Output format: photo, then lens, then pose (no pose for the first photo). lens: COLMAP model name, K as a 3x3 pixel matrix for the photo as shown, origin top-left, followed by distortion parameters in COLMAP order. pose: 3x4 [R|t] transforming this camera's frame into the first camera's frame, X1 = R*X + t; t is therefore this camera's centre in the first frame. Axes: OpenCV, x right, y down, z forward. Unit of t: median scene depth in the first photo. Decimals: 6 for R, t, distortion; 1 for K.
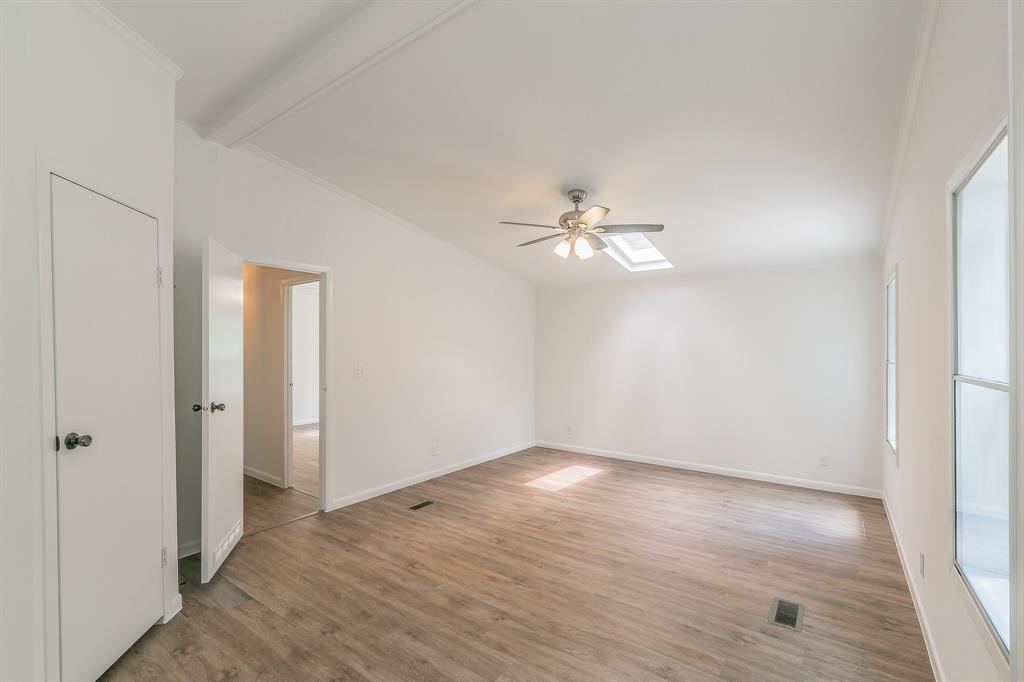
lens RADIAL K [[444.3, 0, 492.2], [0, 444.3, 344.8], [0, 0, 1]] dist [-0.000083, -0.000263]
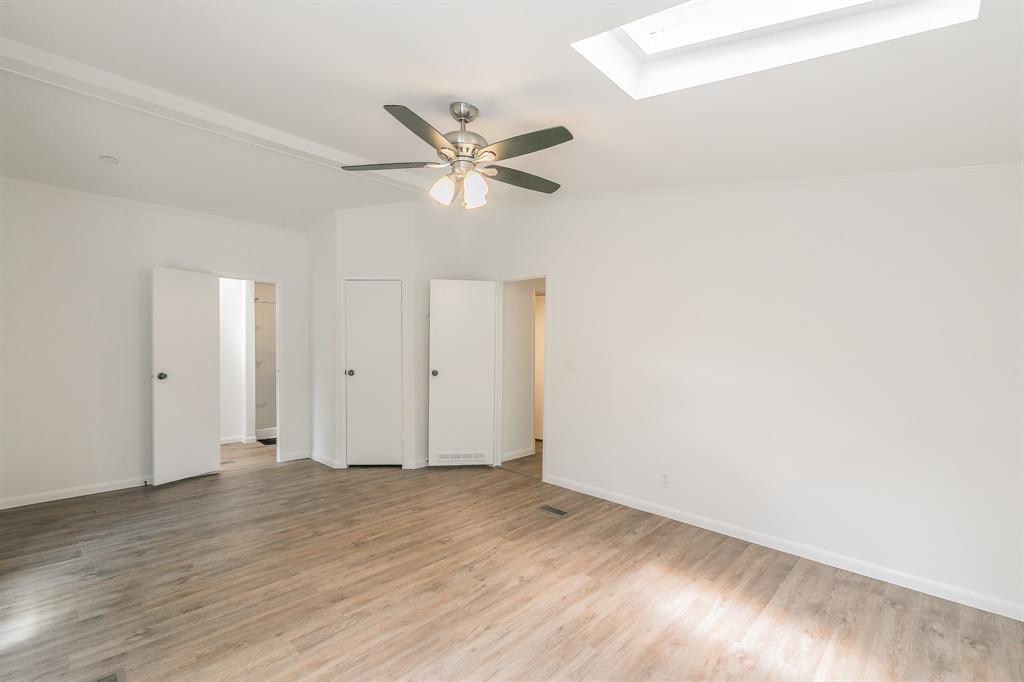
lens RADIAL K [[439.4, 0, 508.2], [0, 439.4, 345.1], [0, 0, 1]] dist [0.001202, -0.000128]
pose [[-0.110362, 0.003253, -0.993886, 0.984445], [0.002629, 0.999992, 0.002982, 0.021302], [0.993888, -0.002283, -0.110369, 1.313373]]
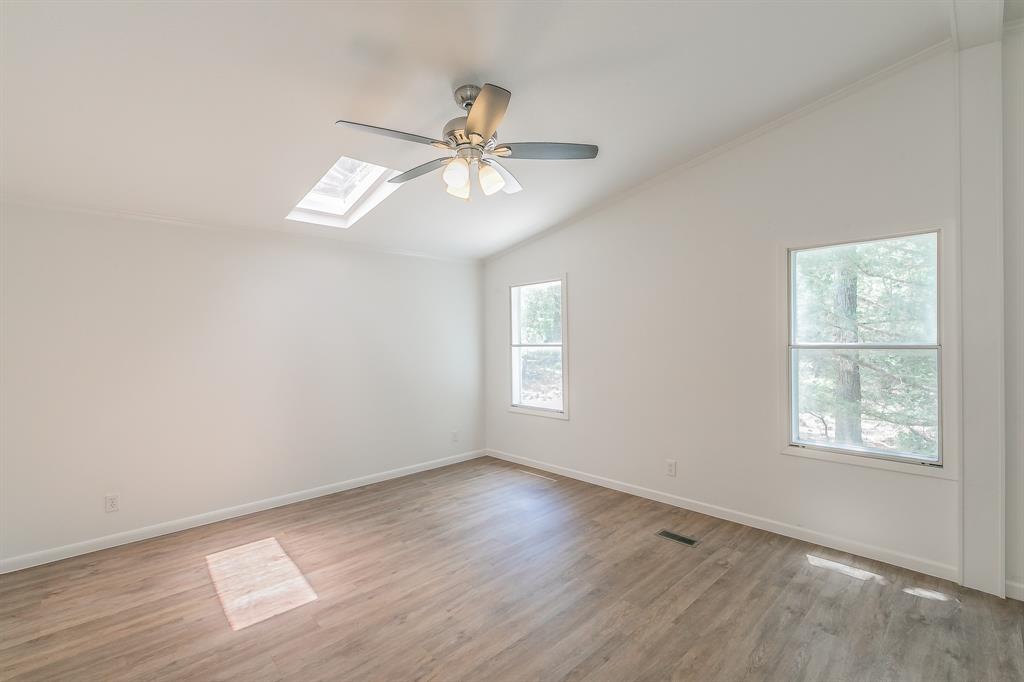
lens RADIAL K [[464.7, 0, 522.6], [0, 464.7, 340.2], [0, 0, 1]] dist [-0.001237, -0.000333]
pose [[0.124587, -0.002558, 0.992205, -0.553308], [-0.000724, 0.999996, 0.002669, 0.019455], [-0.992208, -0.001051, 0.124585, 0.964523]]
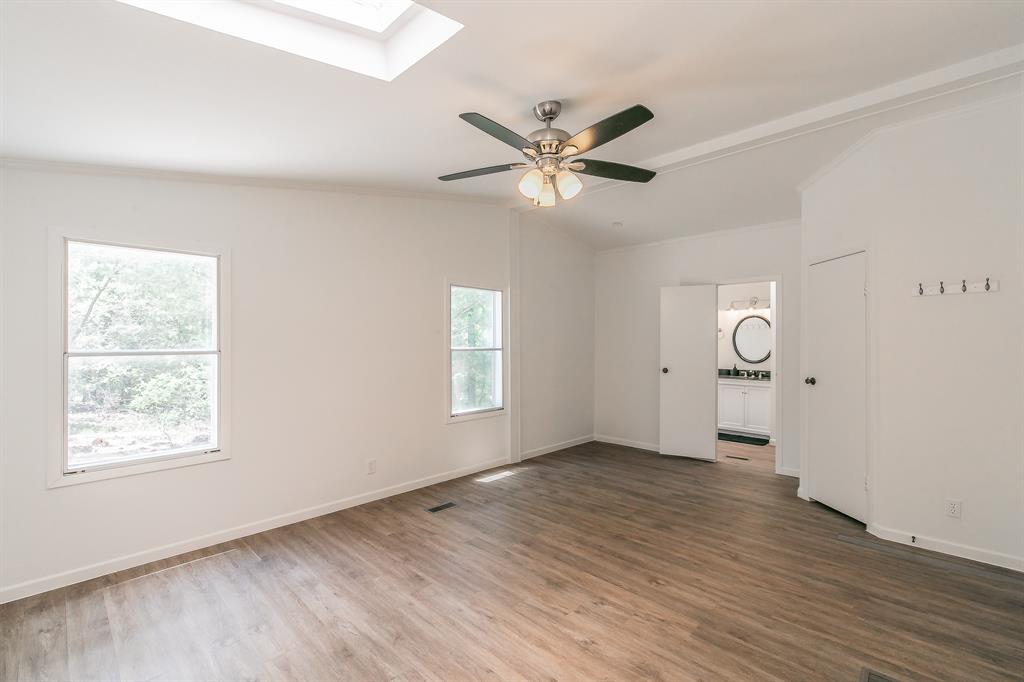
lens RADIAL K [[439.4, 0, 508.2], [0, 439.4, 345.1], [0, 0, 1]] dist [0.001202, -0.000128]
pose [[-0.995668, -0.001377, 0.092966, 0.215498], [-0.002147, 0.999964, -0.008181, 0.031302], [-0.092952, -0.008345, -0.995636, 1.910124]]
